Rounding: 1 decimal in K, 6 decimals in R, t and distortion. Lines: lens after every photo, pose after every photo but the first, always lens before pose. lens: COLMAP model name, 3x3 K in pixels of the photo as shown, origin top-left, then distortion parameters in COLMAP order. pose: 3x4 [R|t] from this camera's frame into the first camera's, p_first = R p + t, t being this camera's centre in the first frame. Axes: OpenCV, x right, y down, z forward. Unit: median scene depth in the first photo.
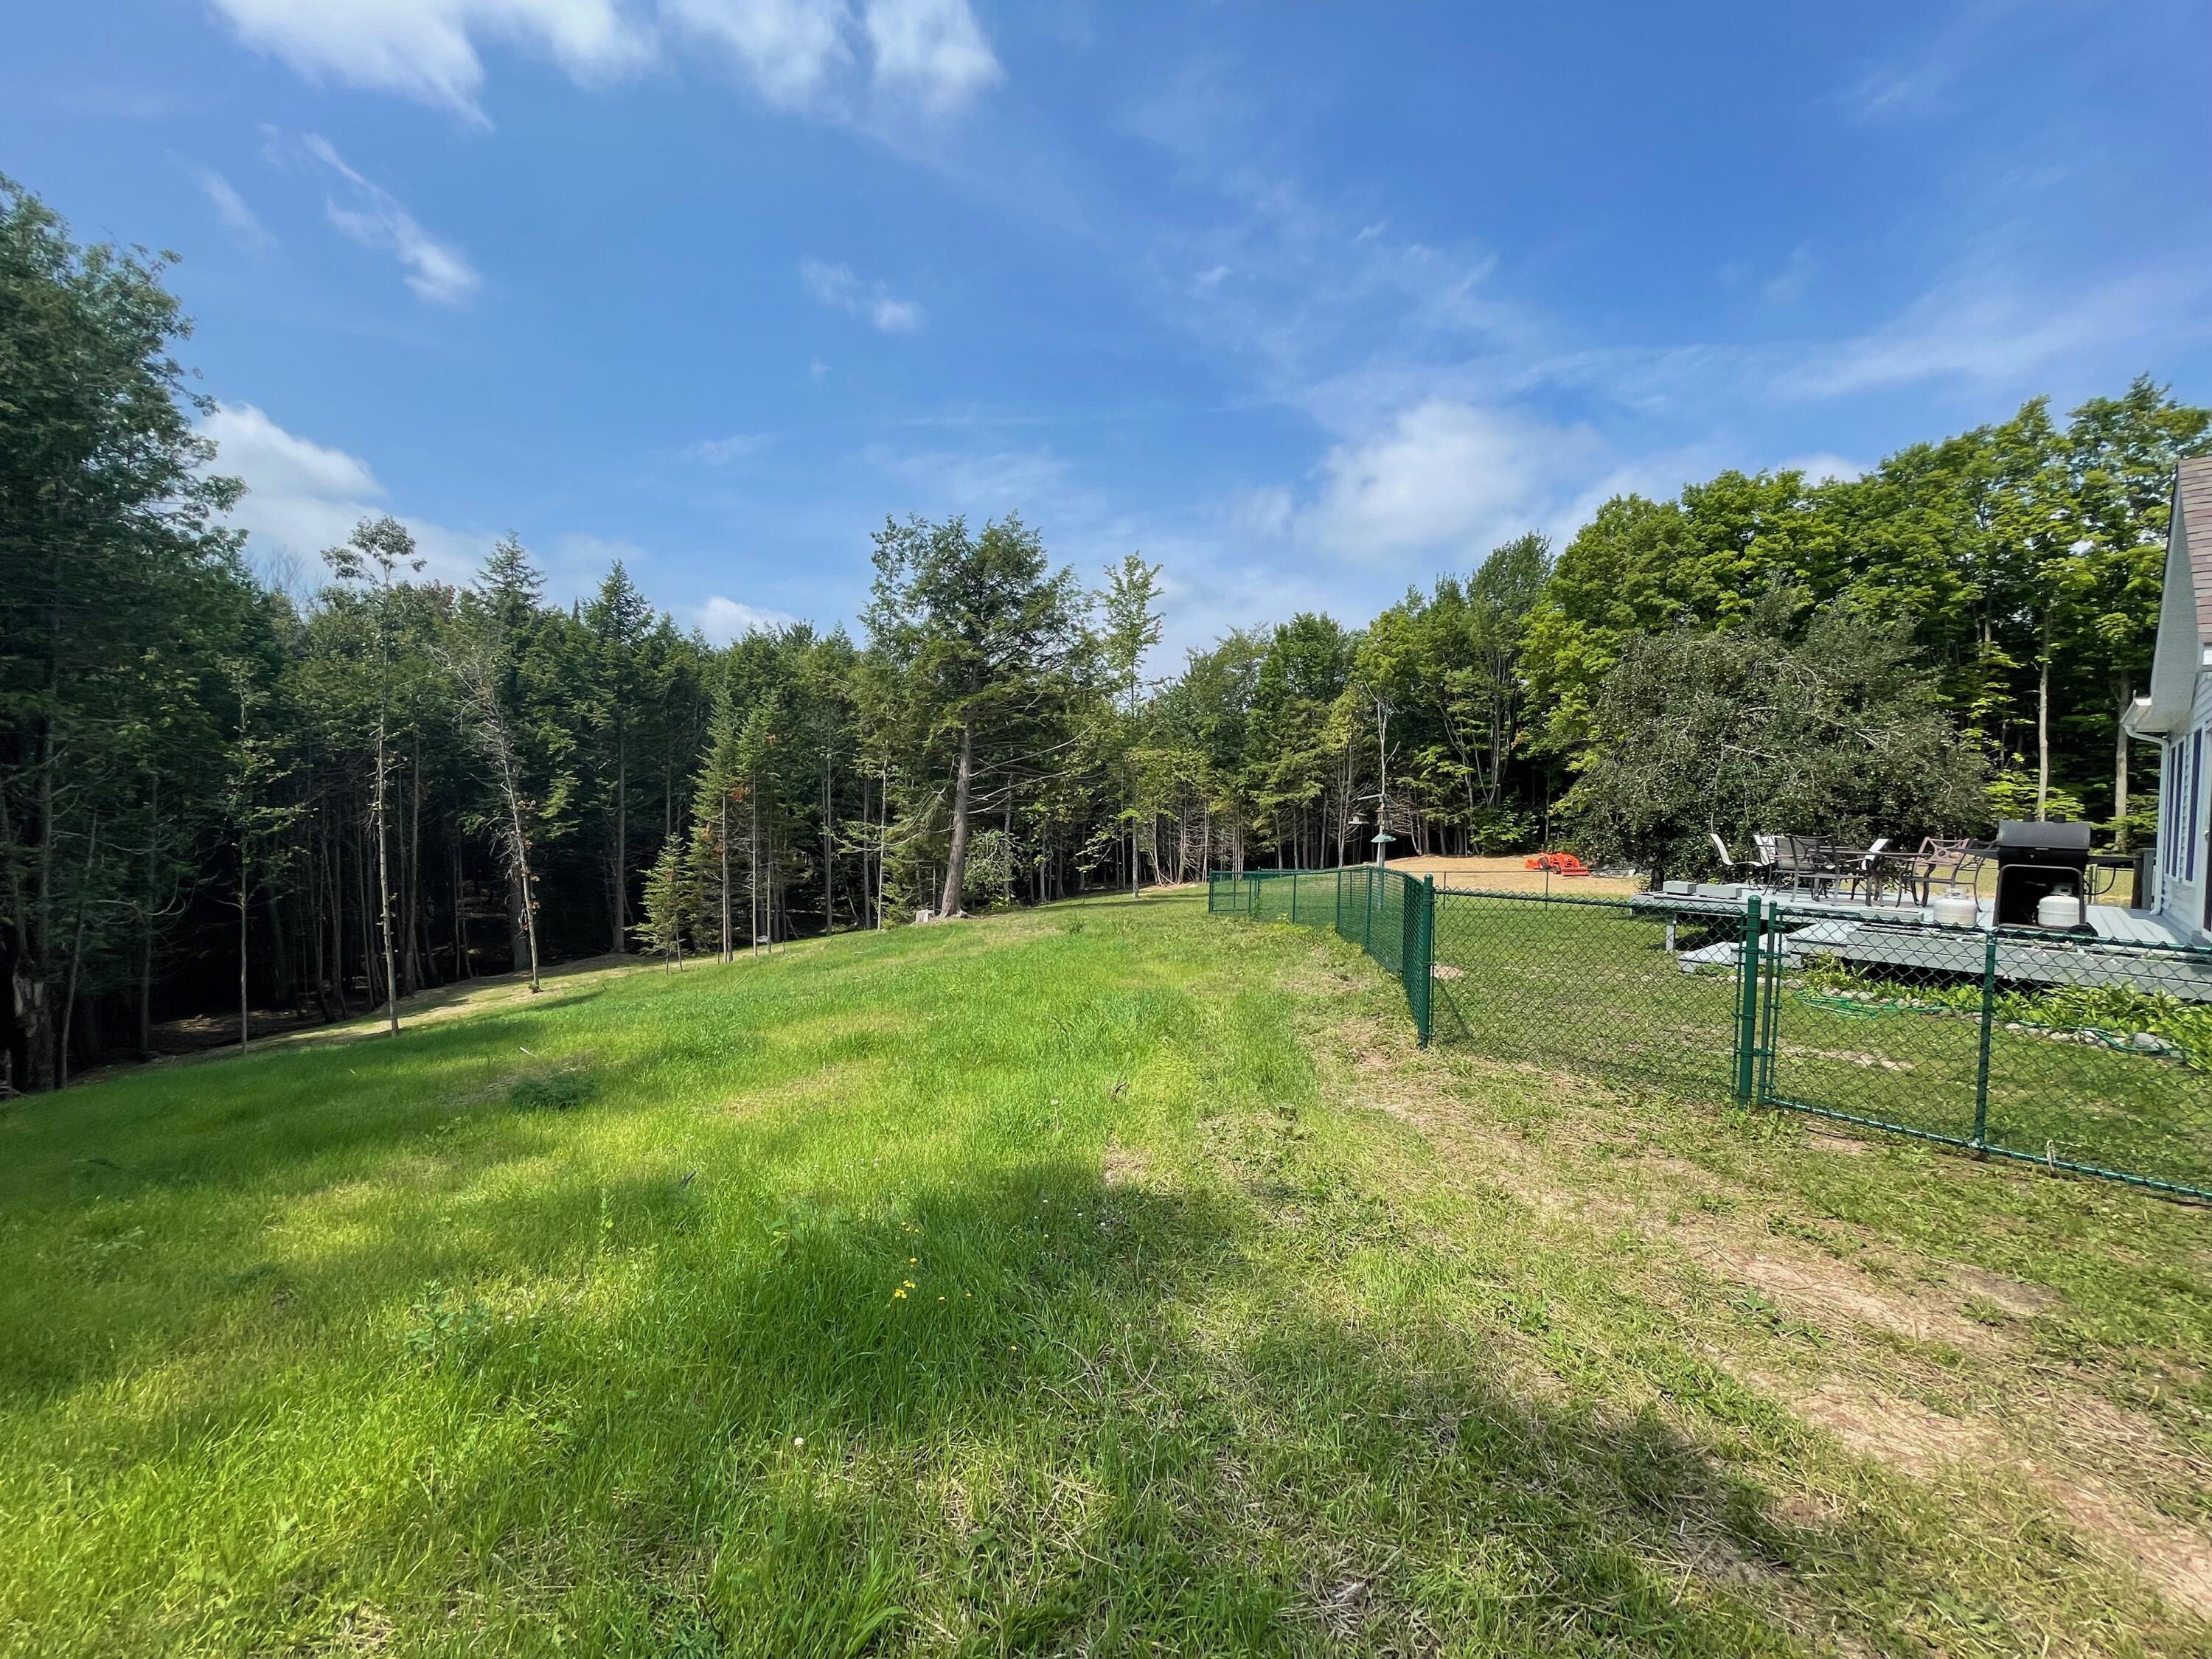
lens RADIAL K [[897.7, 0, 1095.3], [0, 897.7, 825.3], [0, 0, 1]] dist [0.000522, 0.000340]
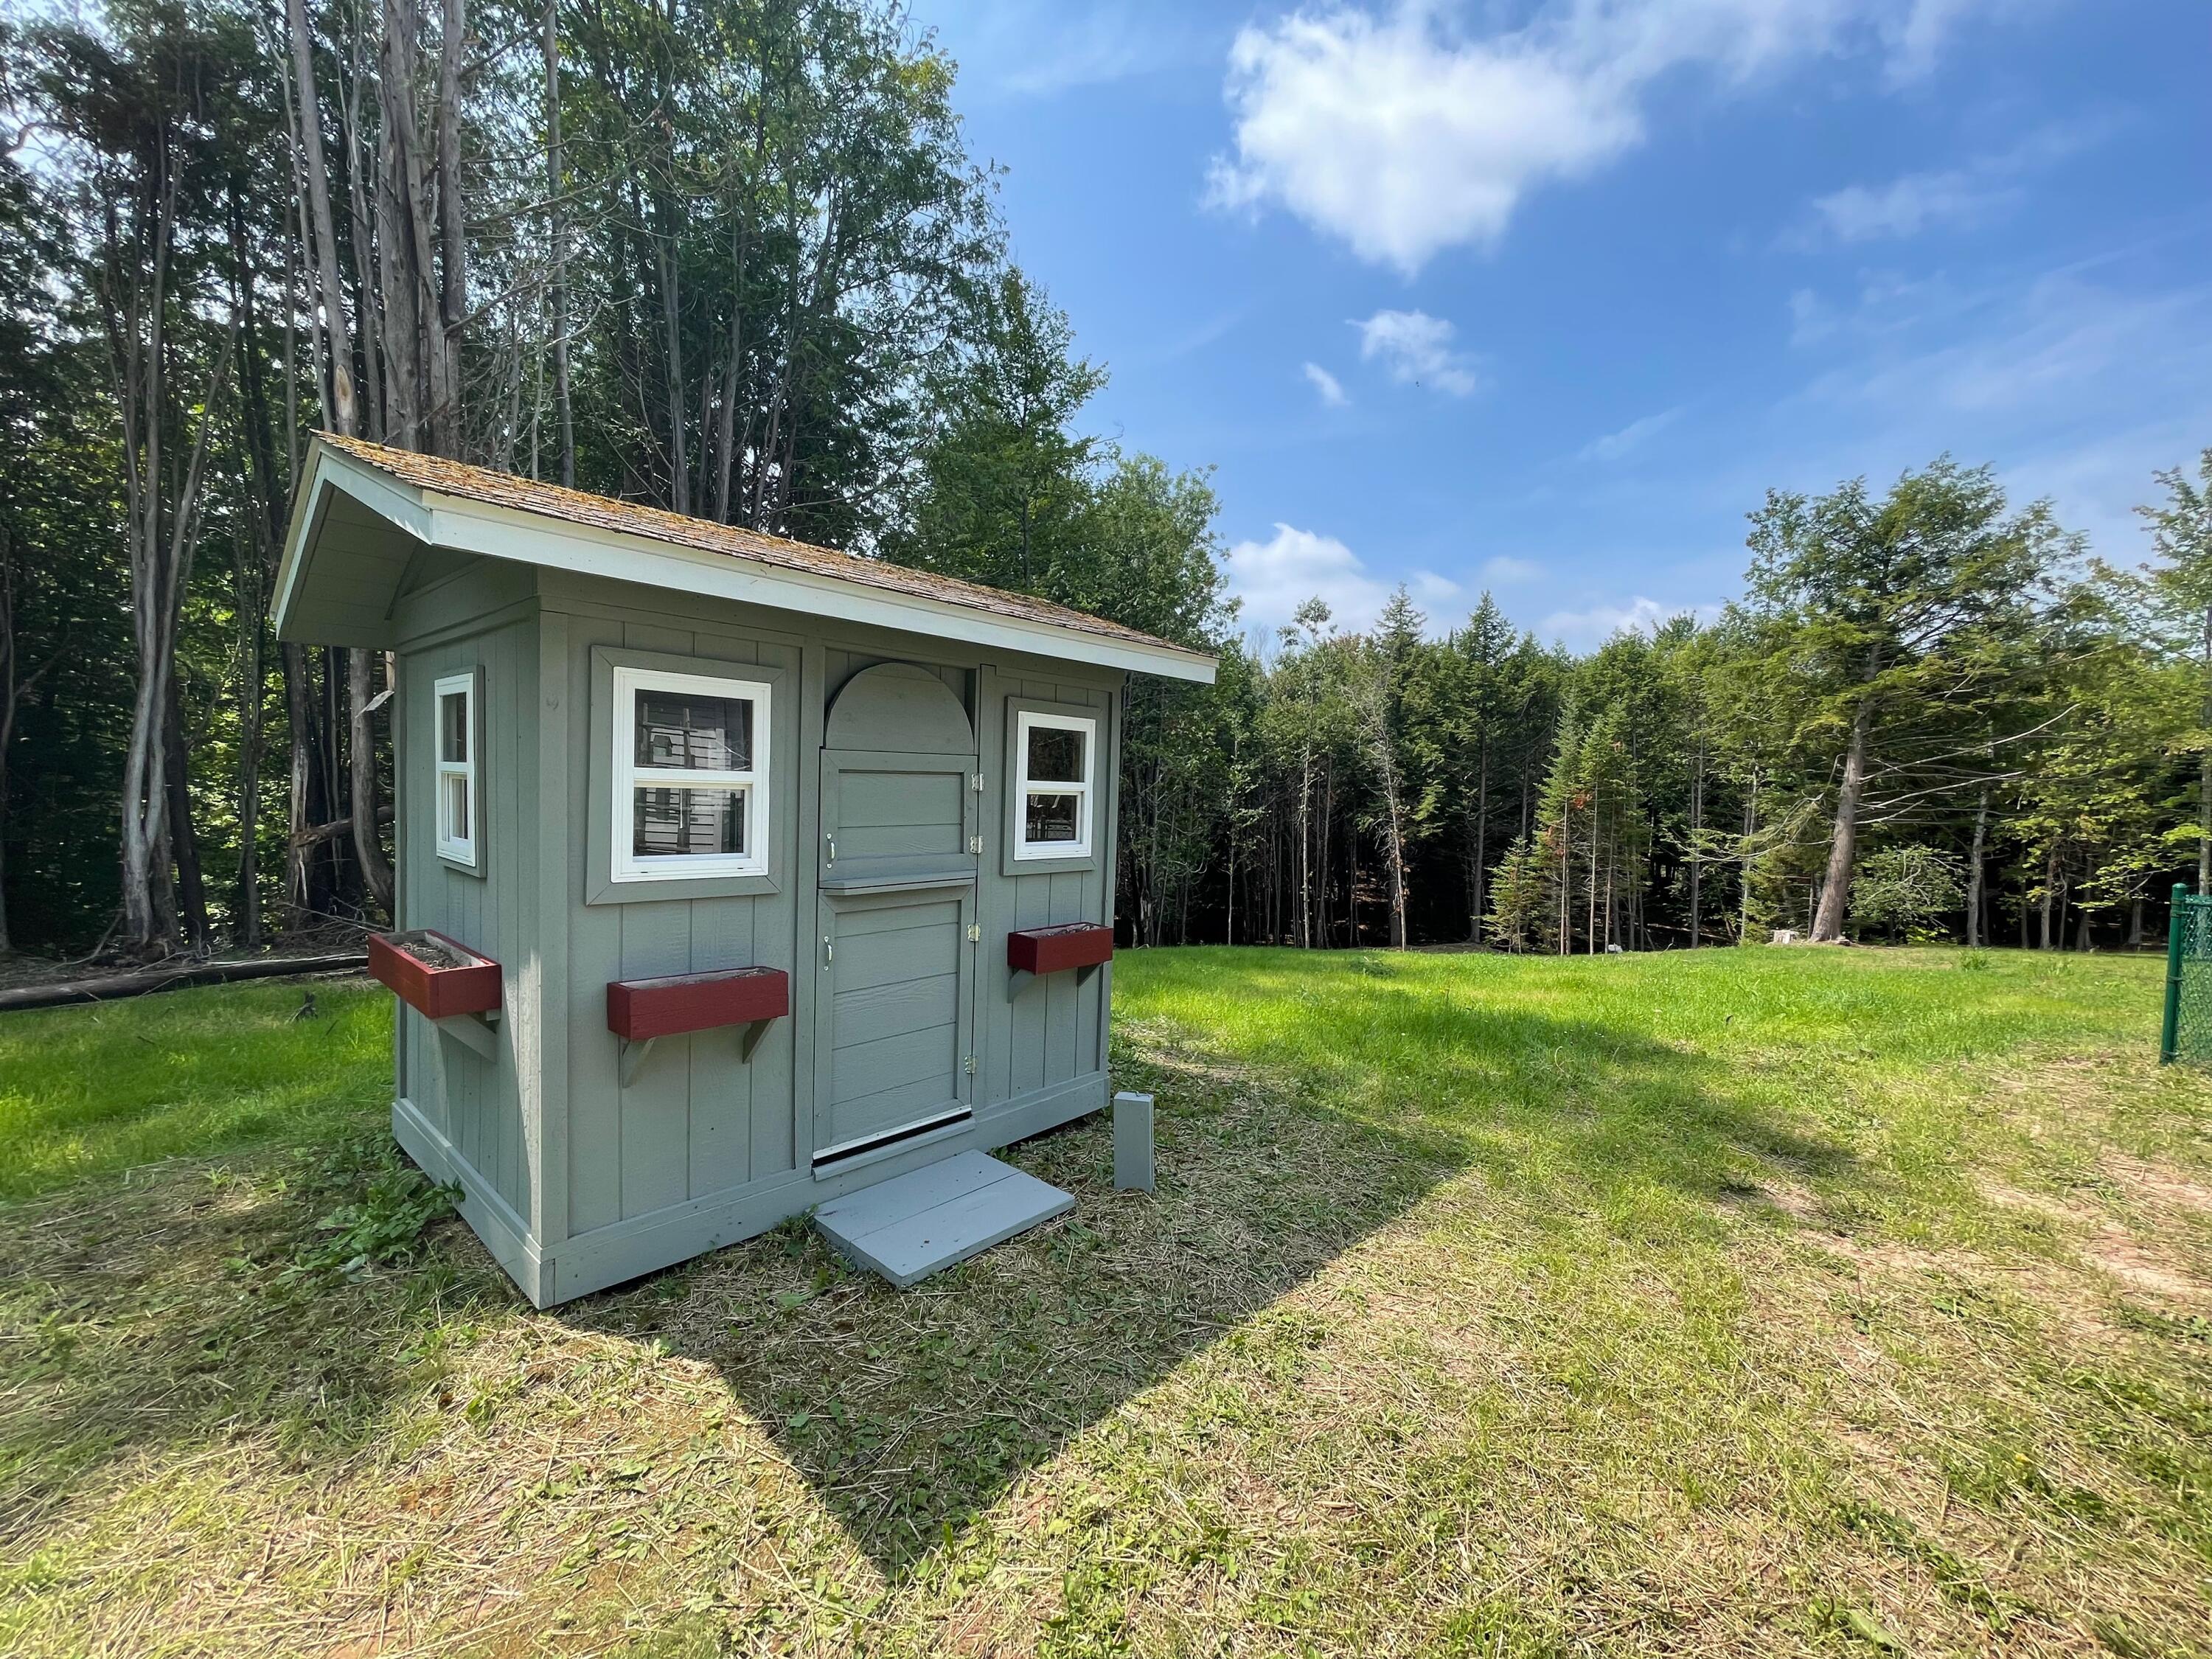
lens RADIAL K [[897.7, 0, 1097.4], [0, 897.7, 831.9], [0, 0, 1]] dist [0.000522, 0.000340]
pose [[0.617414, 0.029877, -0.786071, 0.076335], [-0.030995, 0.999426, 0.013642, 0.005022], [0.786028, 0.015942, 0.617986, -0.086114]]
